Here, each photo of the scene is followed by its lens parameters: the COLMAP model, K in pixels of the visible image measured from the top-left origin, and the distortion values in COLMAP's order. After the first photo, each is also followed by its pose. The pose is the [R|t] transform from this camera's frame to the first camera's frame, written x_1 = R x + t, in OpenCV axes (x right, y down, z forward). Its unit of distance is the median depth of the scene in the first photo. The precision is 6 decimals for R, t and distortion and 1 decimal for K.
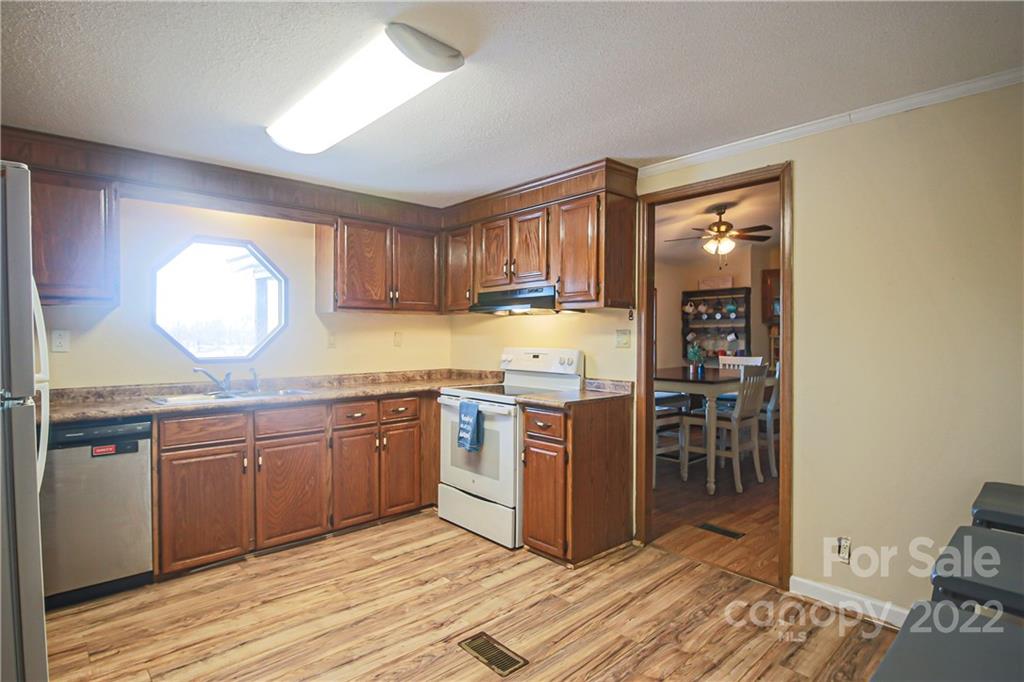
lens RADIAL K [[519.1, 0, 515.0], [0, 519.1, 344.5], [0, 0, 1]] dist [-0.023782, -0.003691]
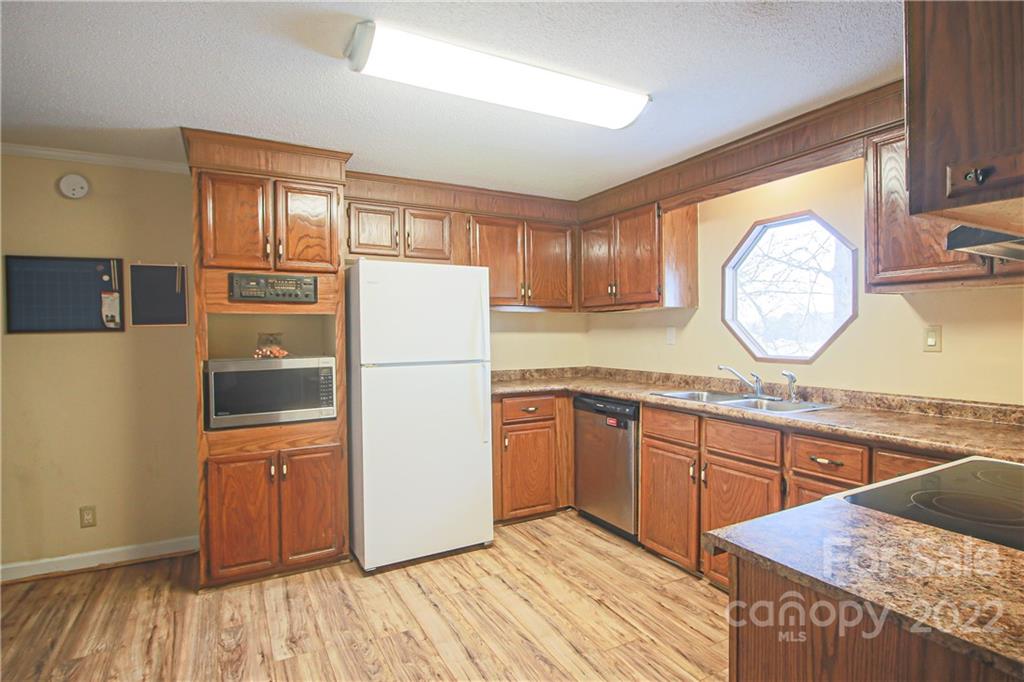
lens RADIAL K [[519.1, 0, 515.3], [0, 519.1, 335.4], [0, 0, 1]] dist [-0.023782, -0.003691]
pose [[-0.245459, 0.013519, -0.969313, 0.492750], [-0.005255, 0.999870, 0.015276, -0.027976], [0.969393, 0.008844, -0.245356, 1.028583]]
